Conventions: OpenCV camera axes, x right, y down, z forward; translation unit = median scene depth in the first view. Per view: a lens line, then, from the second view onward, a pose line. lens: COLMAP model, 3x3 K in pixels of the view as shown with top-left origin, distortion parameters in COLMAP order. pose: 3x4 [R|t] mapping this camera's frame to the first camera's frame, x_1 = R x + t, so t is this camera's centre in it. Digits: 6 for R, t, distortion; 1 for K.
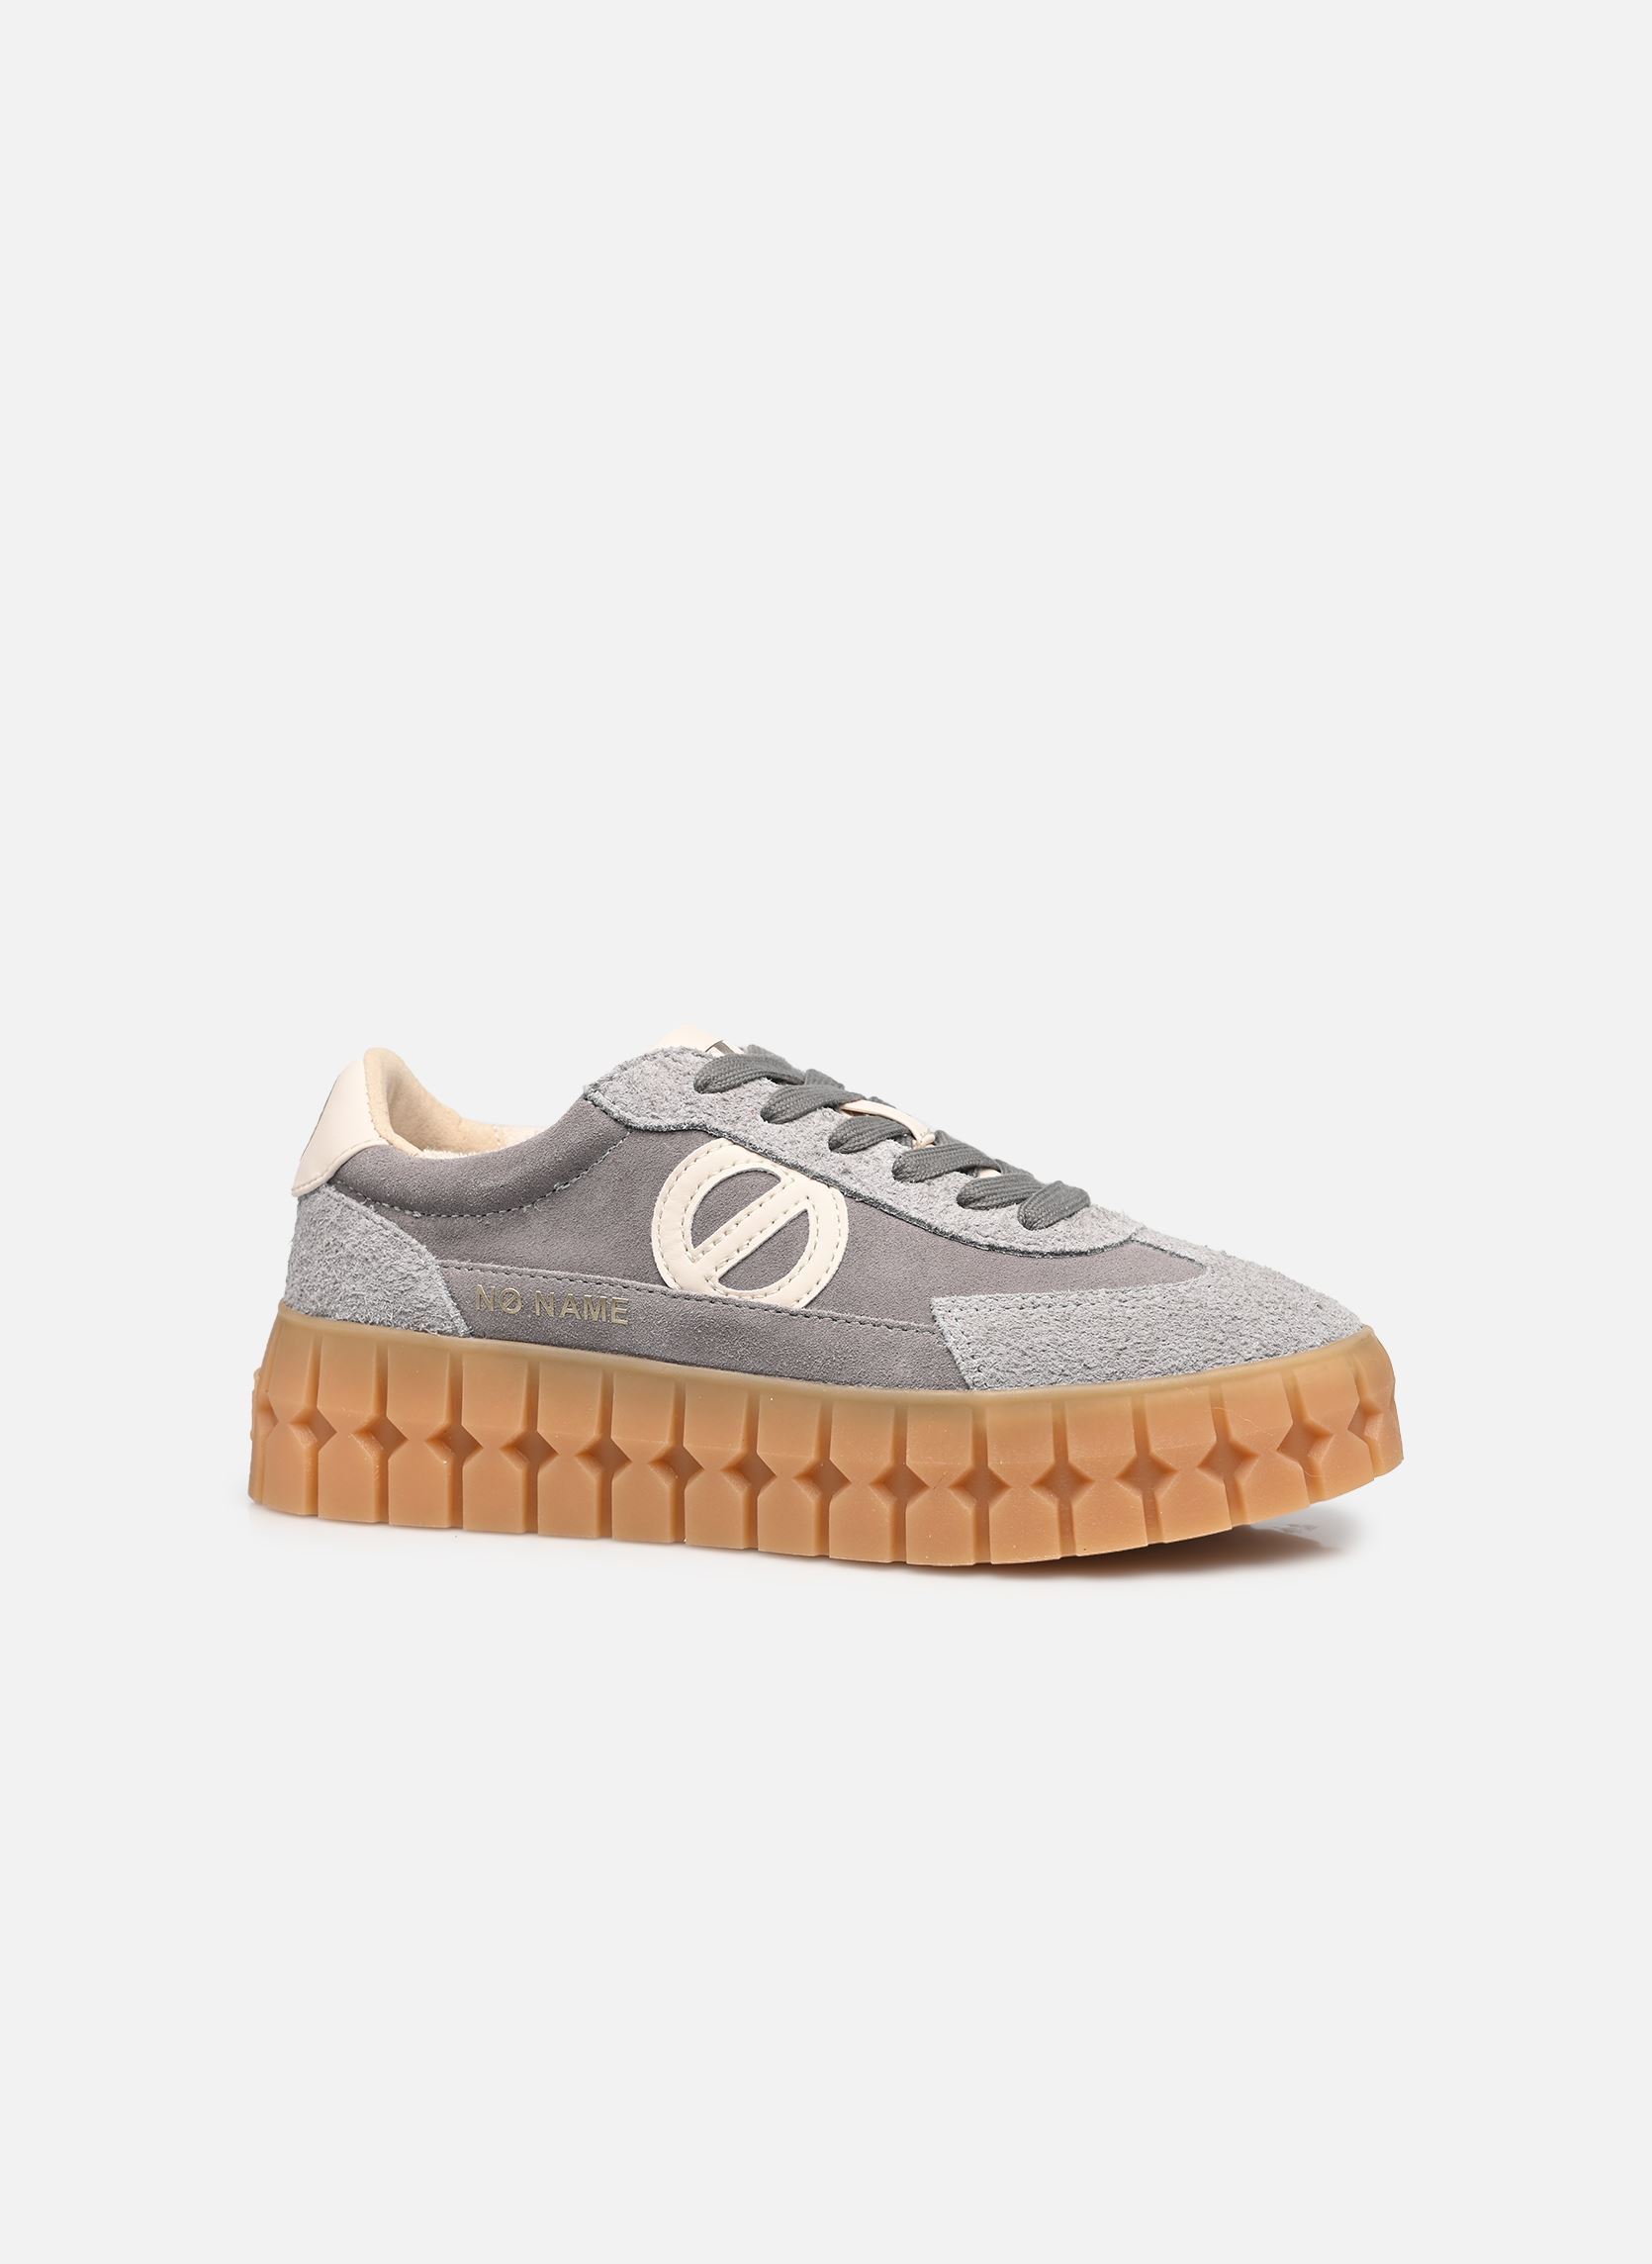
lens RADIAL K [[9286.0, 0, 825.8], [0, 9286.0, 1132.2], [0, 0, 1]] dist [-0.350344, 0.000000]
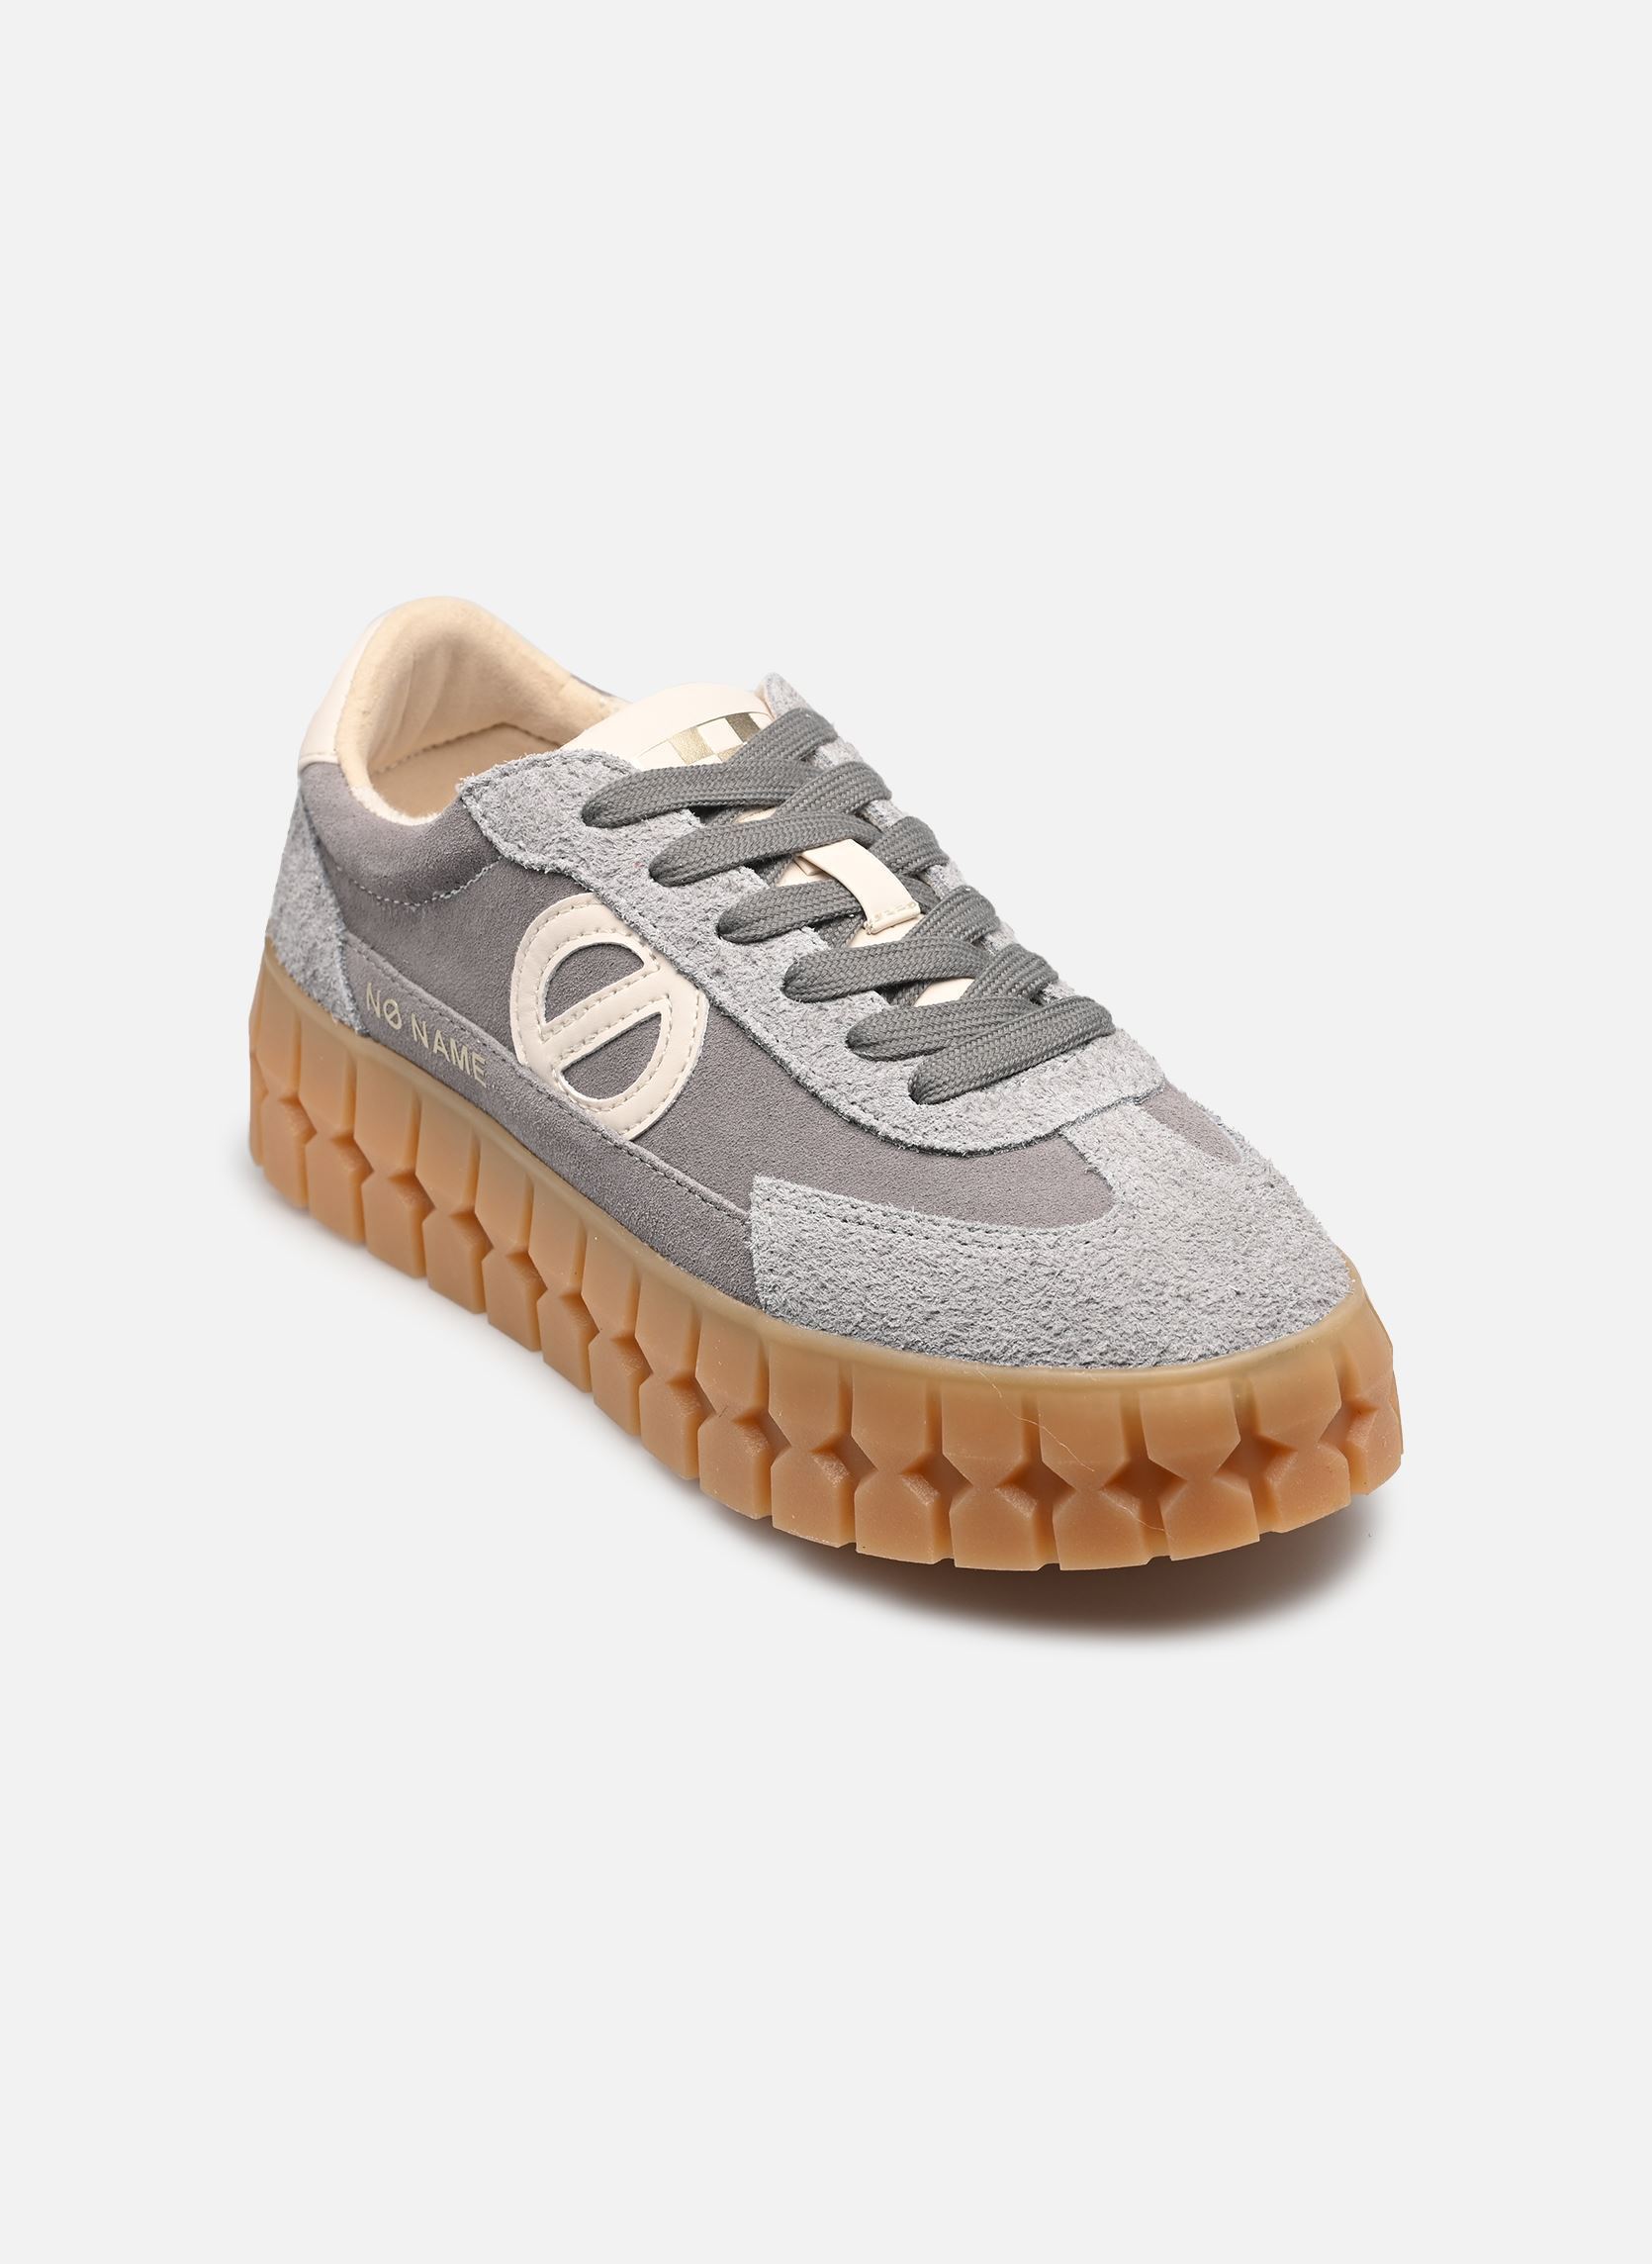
lens RADIAL K [[9286.0, 0, 826.2], [0, 9286.0, 1132.2], [0, 0, 1]] dist [-0.350344, 0.000000]
pose [[0.745919, 0.281526, -0.603612, 0.473806], [0.003947, 0.904391, 0.426687, -0.309947], [0.666025, -0.320657, 0.673491, 0.488888]]
